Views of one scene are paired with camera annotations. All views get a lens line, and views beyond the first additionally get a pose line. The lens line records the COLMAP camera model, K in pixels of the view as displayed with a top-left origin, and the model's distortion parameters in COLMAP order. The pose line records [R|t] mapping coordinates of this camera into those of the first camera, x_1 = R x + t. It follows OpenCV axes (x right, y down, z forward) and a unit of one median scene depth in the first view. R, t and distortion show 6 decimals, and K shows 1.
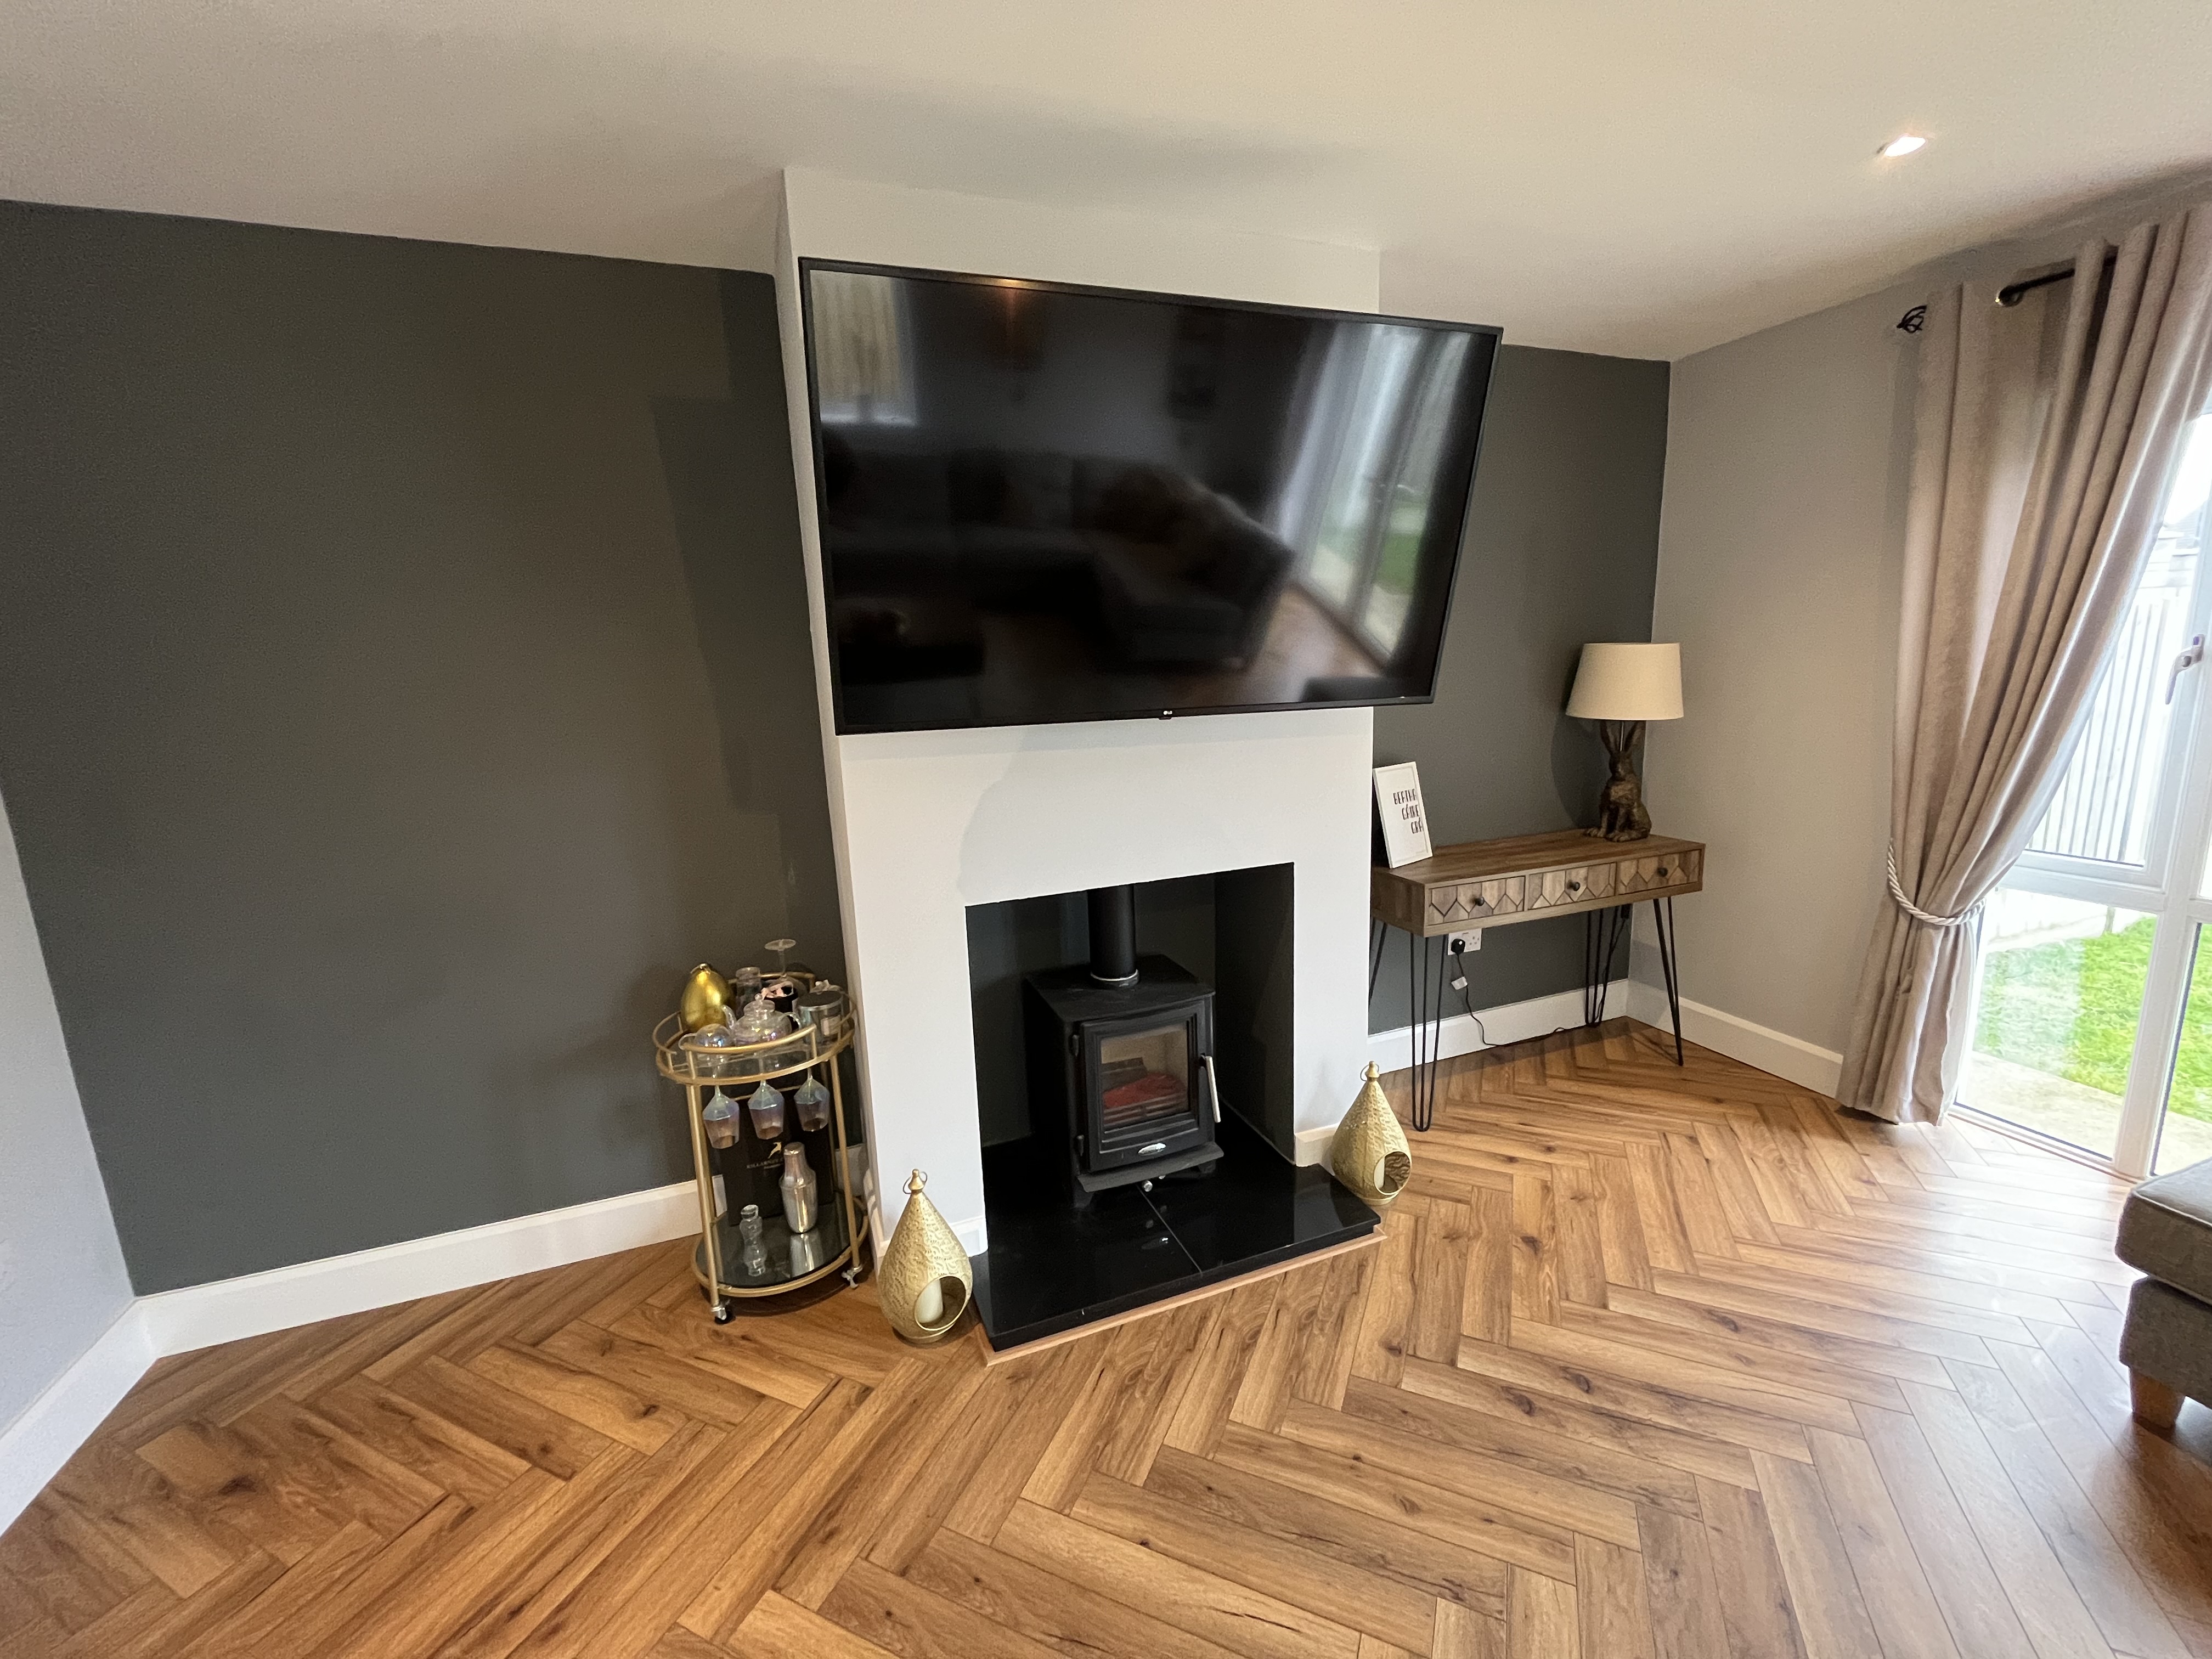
lens RADIAL K [[889.8, 0, 1099.9], [0, 889.8, 821.9], [0, 0, 1]] dist [-0.003432, 0.000046]
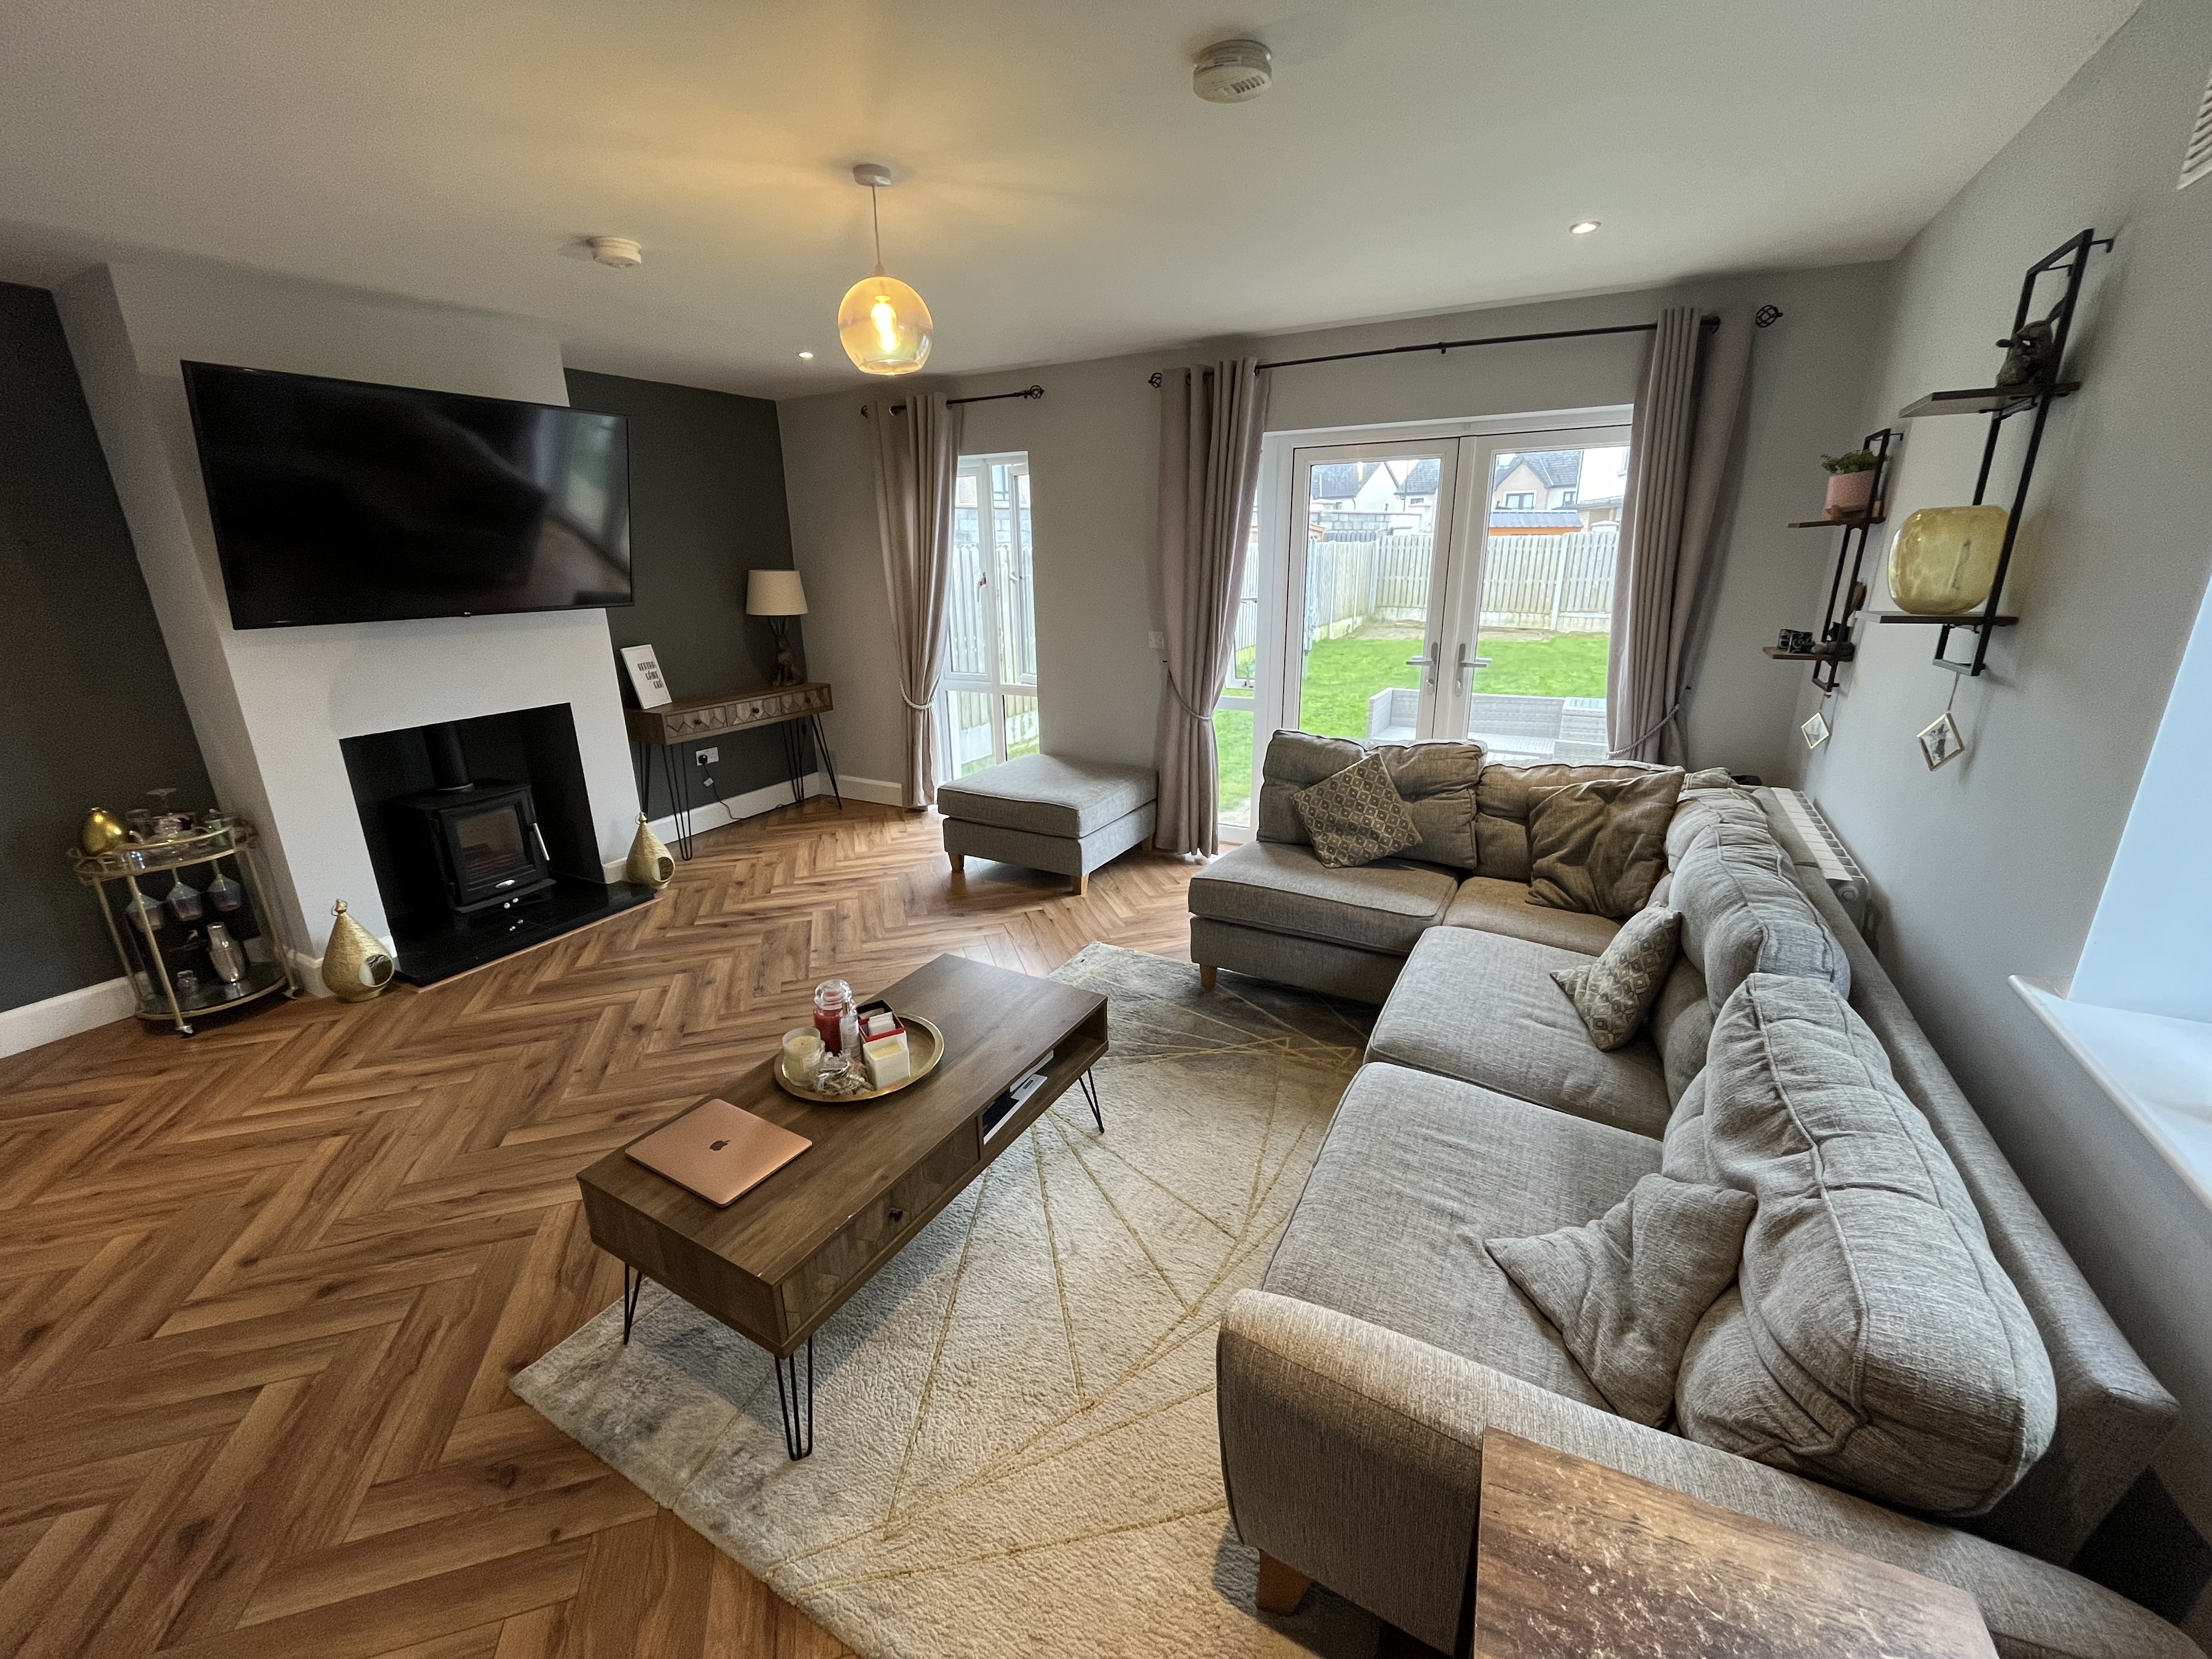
lens RADIAL K [[889.8, 0, 1094.3], [0, 889.8, 823.7], [0, 0, 1]] dist [-0.003432, 0.000046]
pose [[0.759653, -0.167449, 0.628401, -0.126261], [0.104578, 0.985161, 0.136092, 0.145619], [-0.641865, -0.037666, 0.765892, -0.944105]]
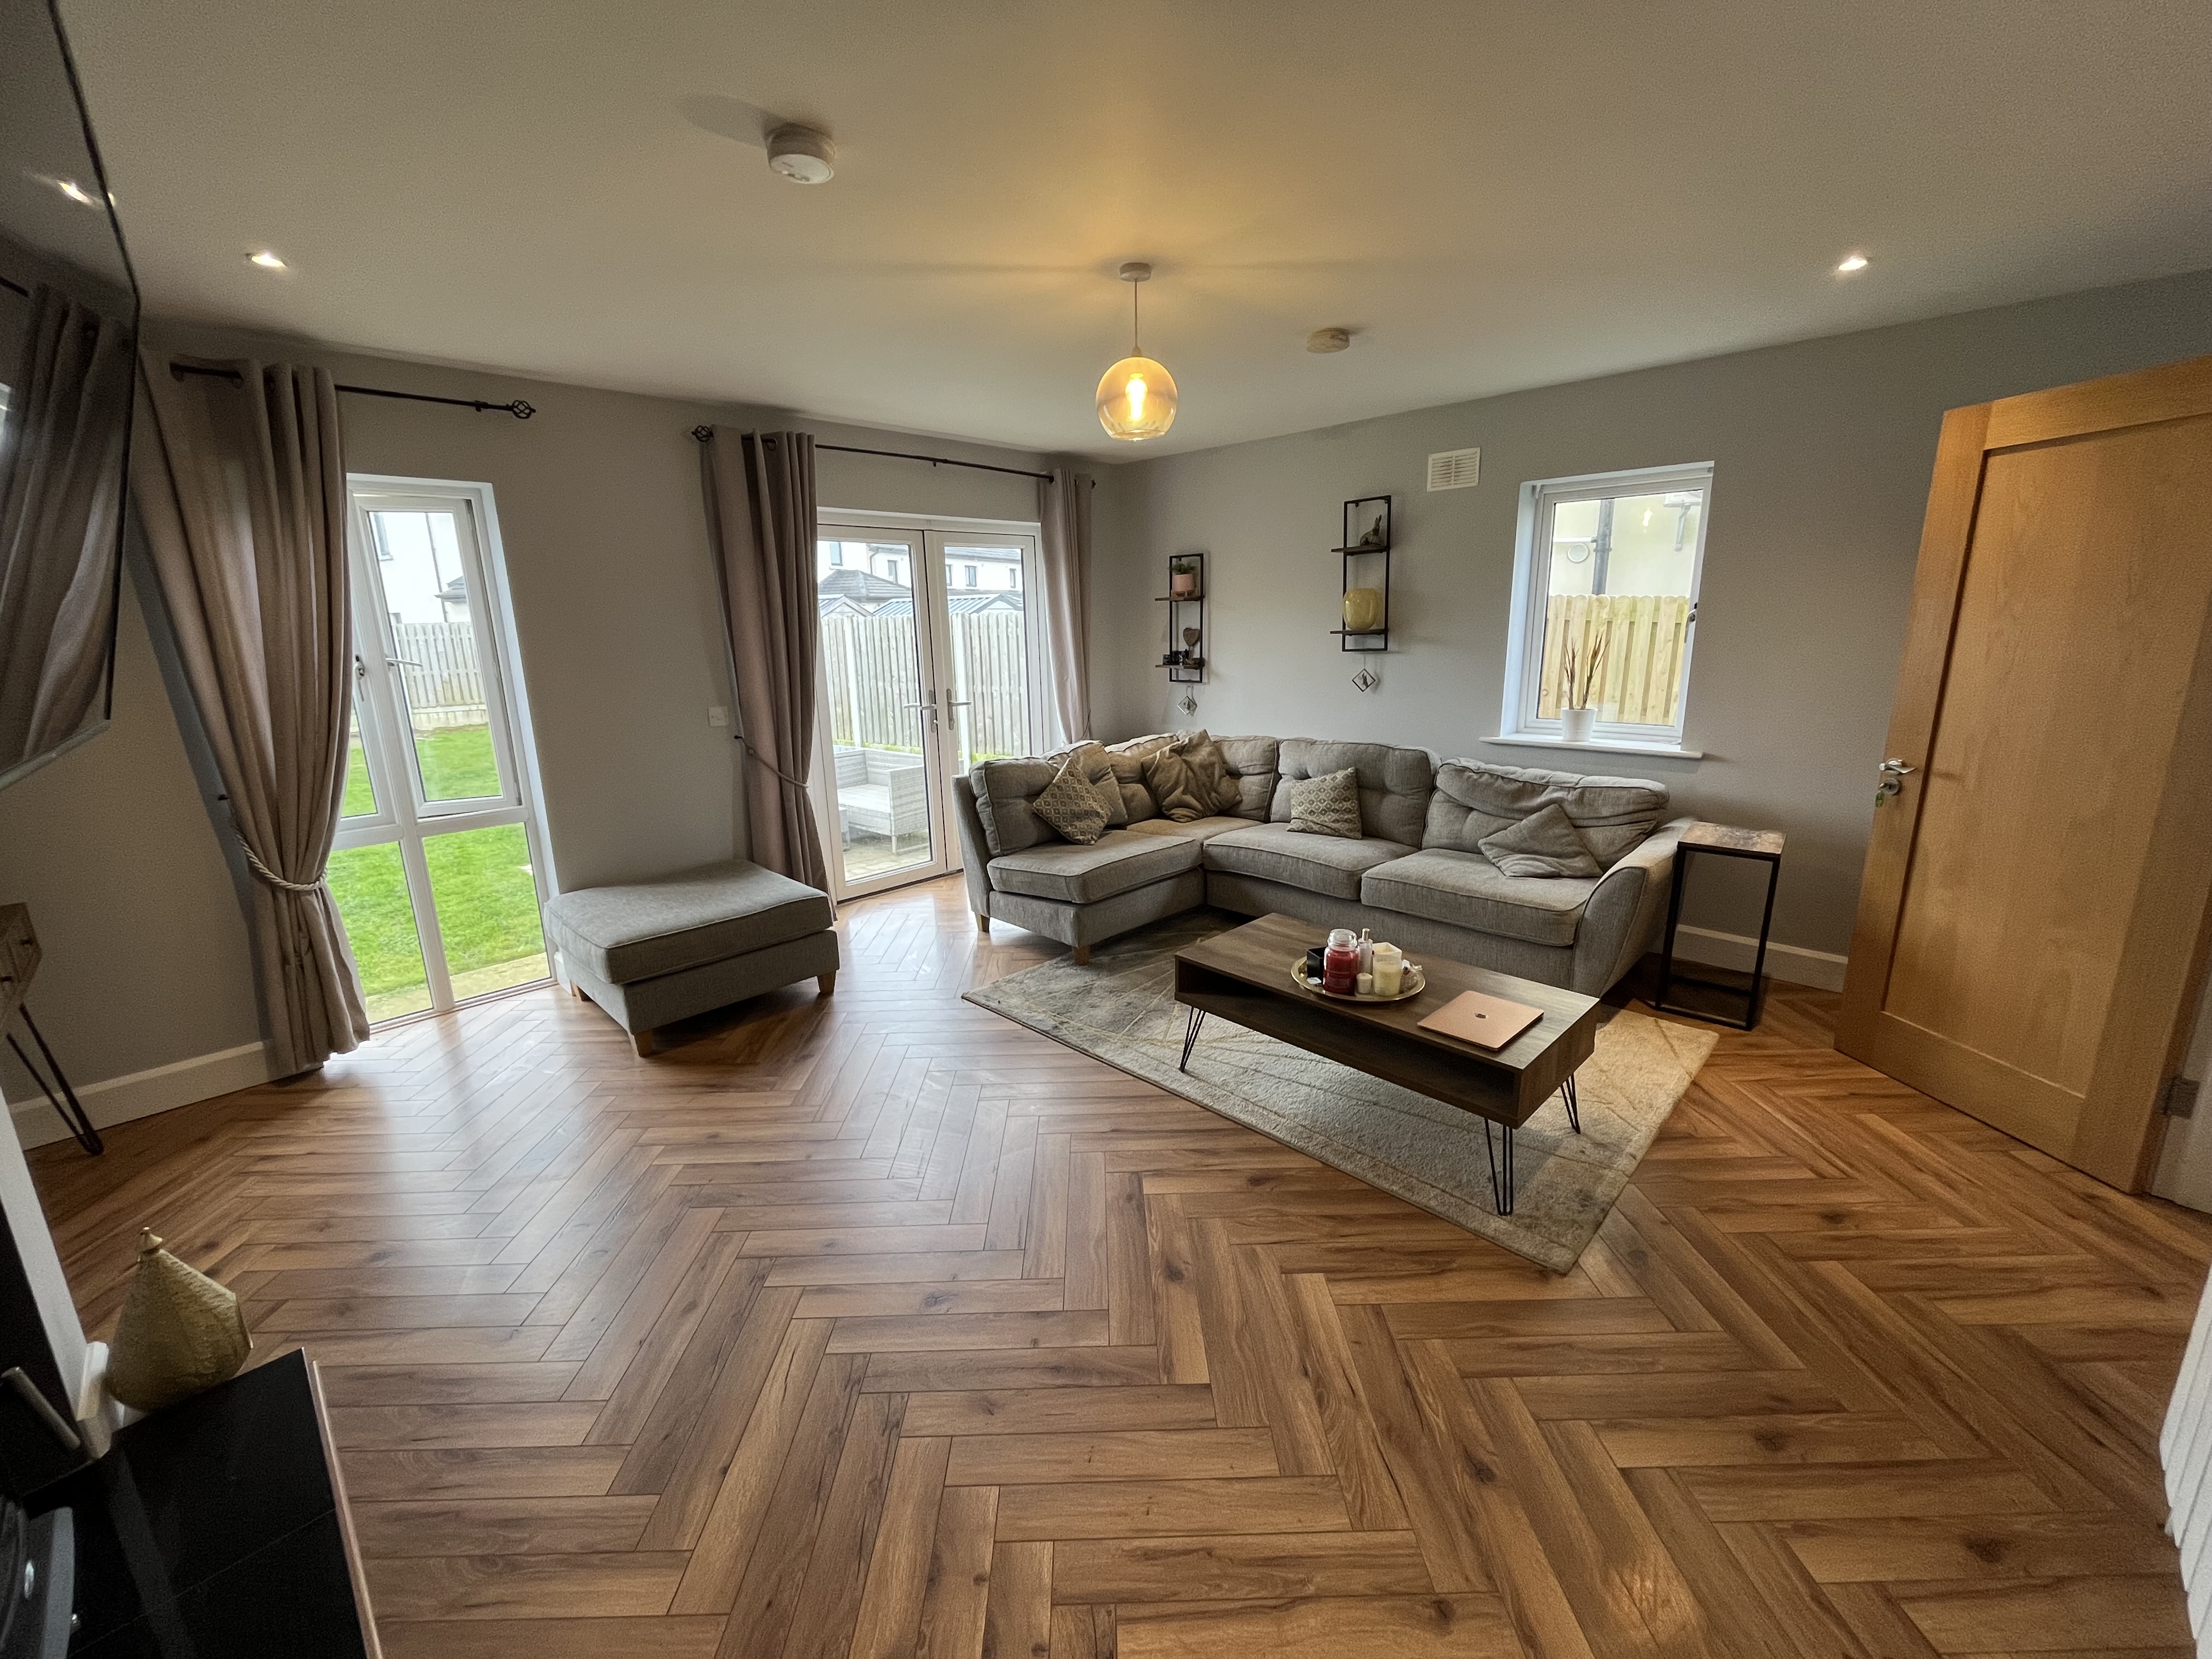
lens RADIAL K [[889.8, 0, 1097.7], [0, 889.8, 823.7], [0, 0, 1]] dist [-0.003432, 0.000046]
pose [[-0.418552, -0.159034, 0.894160, -0.616074], [0.202624, 0.943380, 0.262635, -0.074555], [-0.885301, 0.291105, -0.362630, 0.480683]]
